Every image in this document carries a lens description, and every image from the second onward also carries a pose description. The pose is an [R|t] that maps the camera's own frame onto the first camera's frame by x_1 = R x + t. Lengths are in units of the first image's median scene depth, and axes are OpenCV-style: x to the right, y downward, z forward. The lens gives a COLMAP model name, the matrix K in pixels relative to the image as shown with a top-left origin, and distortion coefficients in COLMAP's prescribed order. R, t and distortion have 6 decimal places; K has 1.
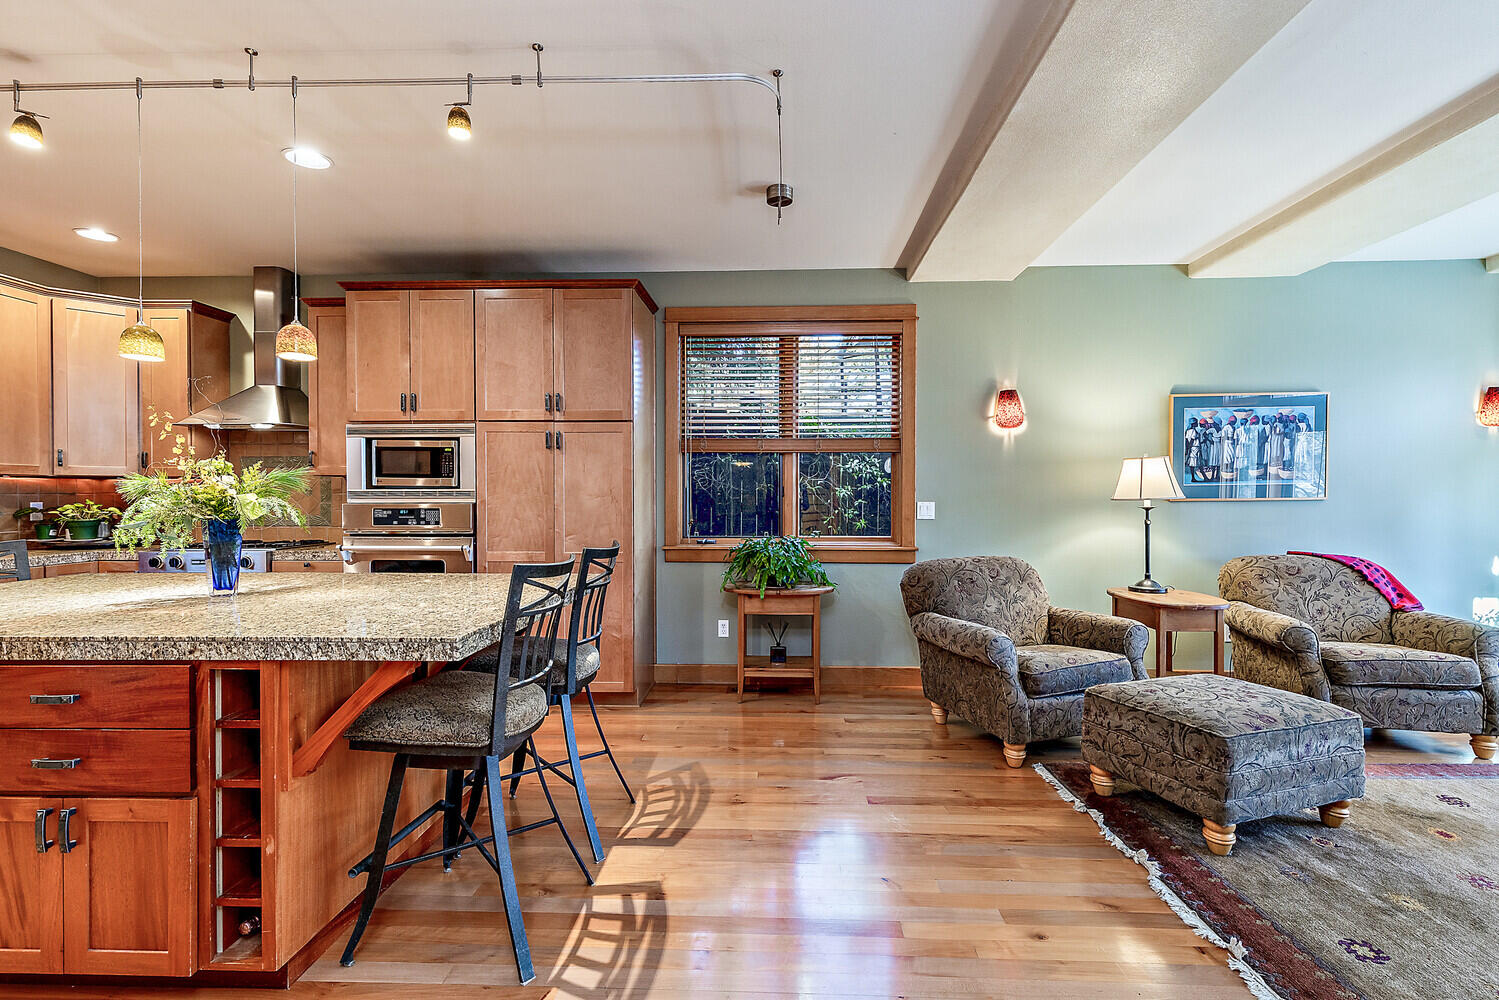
lens RADIAL K [[696.7, 0, 756.8], [0, 696.7, 503.2], [0, 0, 1]] dist [-0.006959, -0.000245]
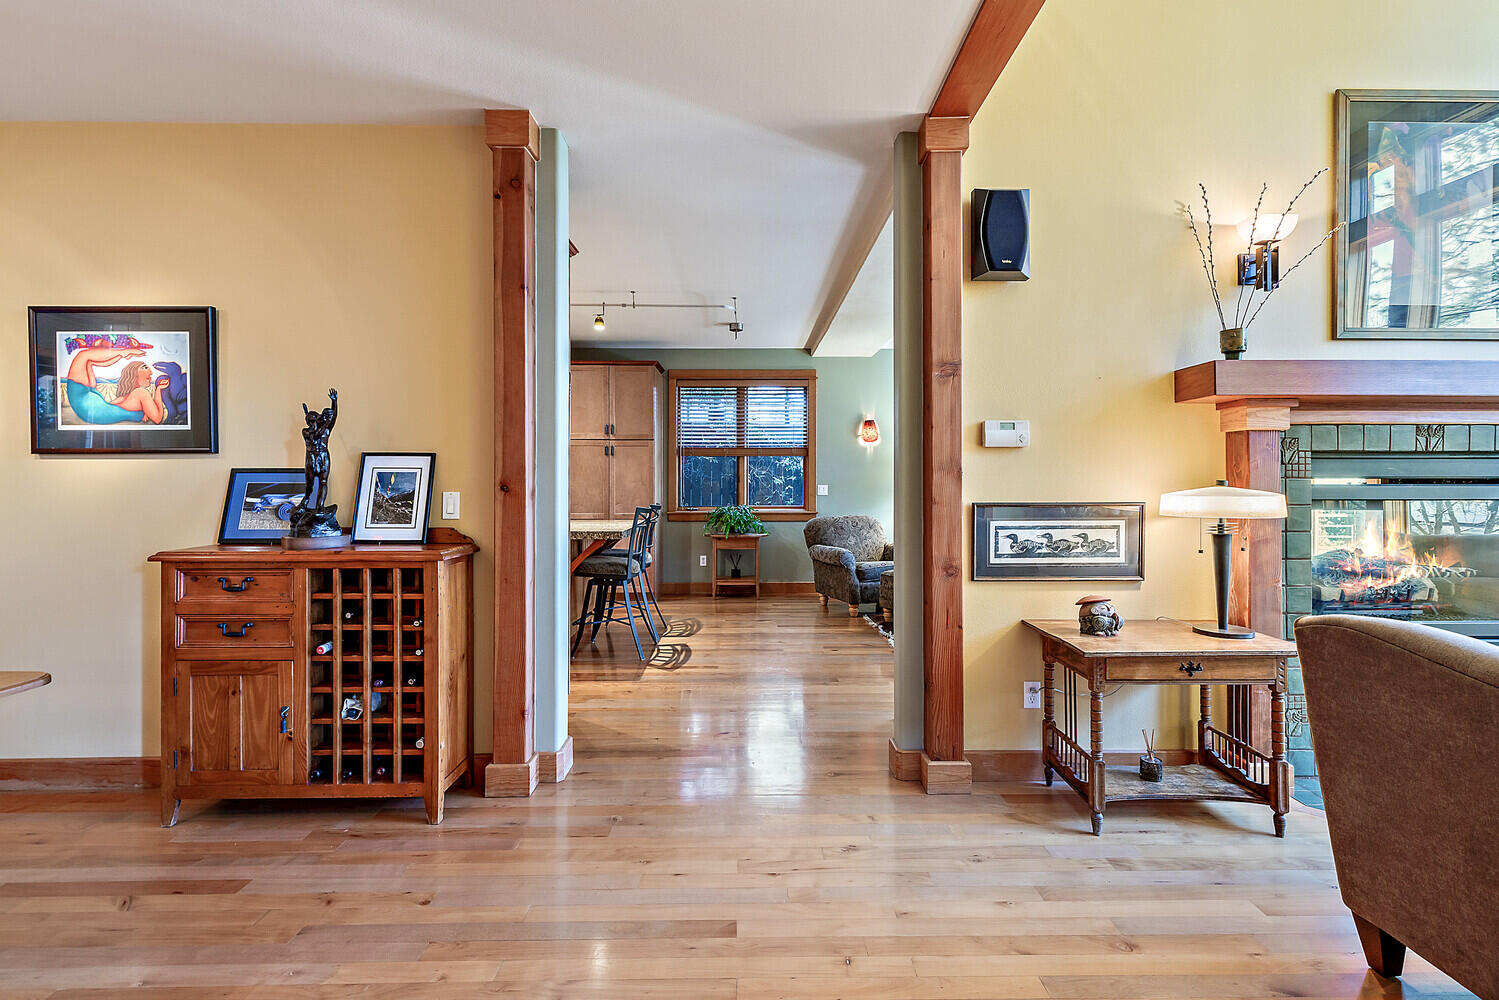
lens RADIAL K [[696.7, 0, 751.9], [0, 696.7, 480.4], [0, 0, 1]] dist [-0.006959, -0.000245]
pose [[0.998716, -0.001085, 0.050650, -0.018123], [0.001781, 0.999905, -0.013689, 0.010539], [-0.050630, 0.013762, 0.998623, -0.782891]]
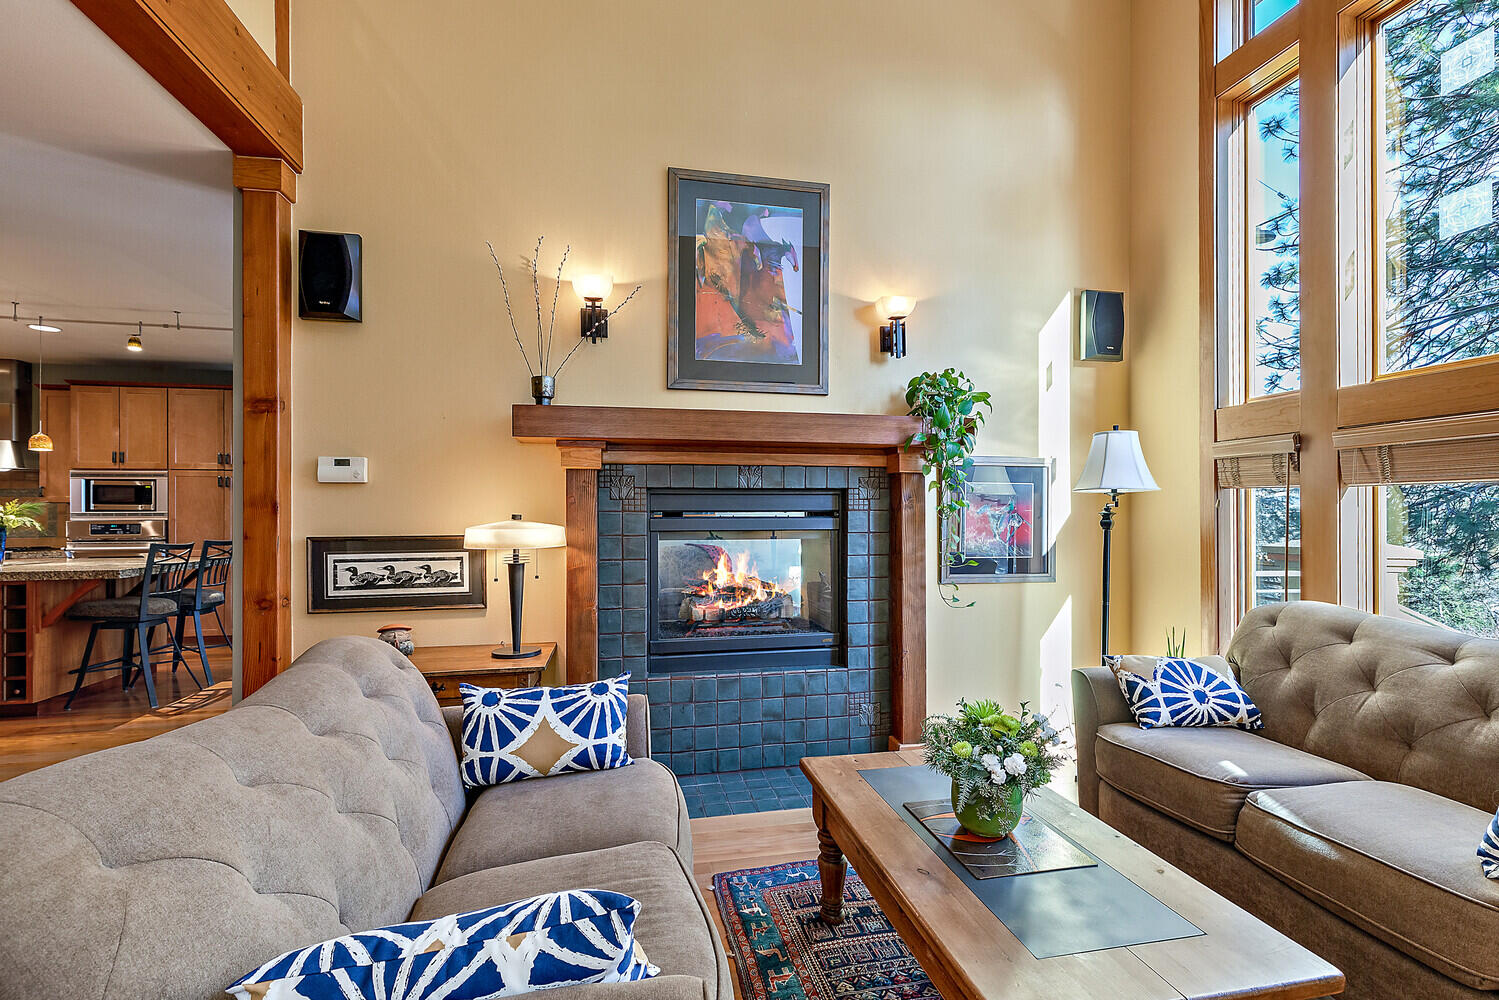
lens RADIAL K [[696.7, 0, 783.6], [0, 696.7, 508.9], [0, 0, 1]] dist [-0.006959, -0.000245]
pose [[0.964720, -0.002210, 0.263269, 0.545678], [0.006890, 0.999834, -0.016854, 0.010280], [-0.263188, 0.018073, 0.964575, -0.917389]]
